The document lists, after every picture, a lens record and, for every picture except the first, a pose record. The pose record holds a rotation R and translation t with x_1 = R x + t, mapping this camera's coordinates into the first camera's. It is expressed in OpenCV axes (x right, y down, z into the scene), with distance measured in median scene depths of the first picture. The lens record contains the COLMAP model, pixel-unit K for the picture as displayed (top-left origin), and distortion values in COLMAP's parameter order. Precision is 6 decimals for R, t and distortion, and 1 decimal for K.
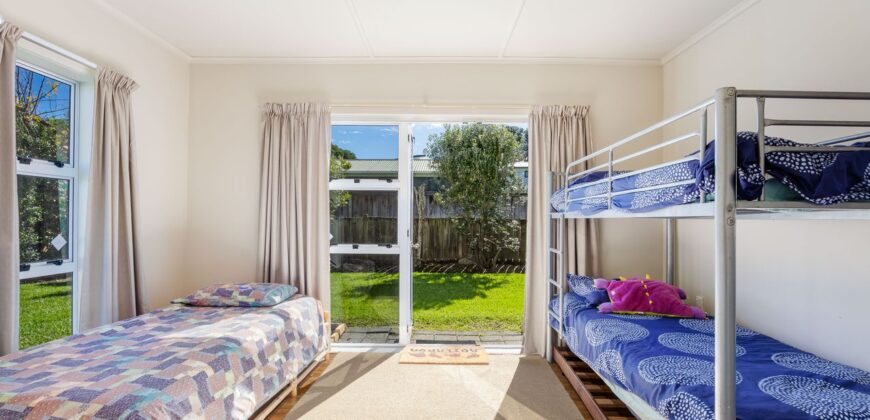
lens RADIAL K [[395.1, 0, 438.8], [0, 395.1, 211.1], [0, 0, 1]] dist [-0.005116, -0.000047]
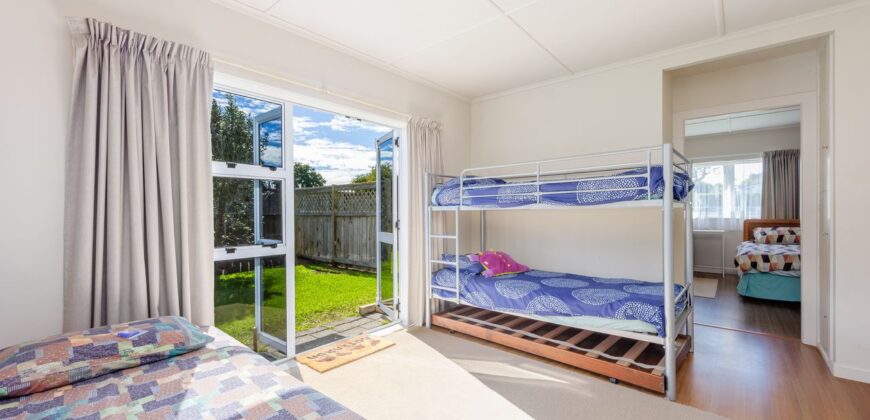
lens RADIAL K [[354.7, 0, 435.0], [0, 354.7, 210.0], [0, 0, 1]] dist [0.017870, 0.000018]
pose [[0.641039, -0.008143, 0.767465, -0.537387], [0.000597, 0.999949, 0.010111, 0.004664], [-0.767508, -0.006024, 0.641011, 0.271937]]
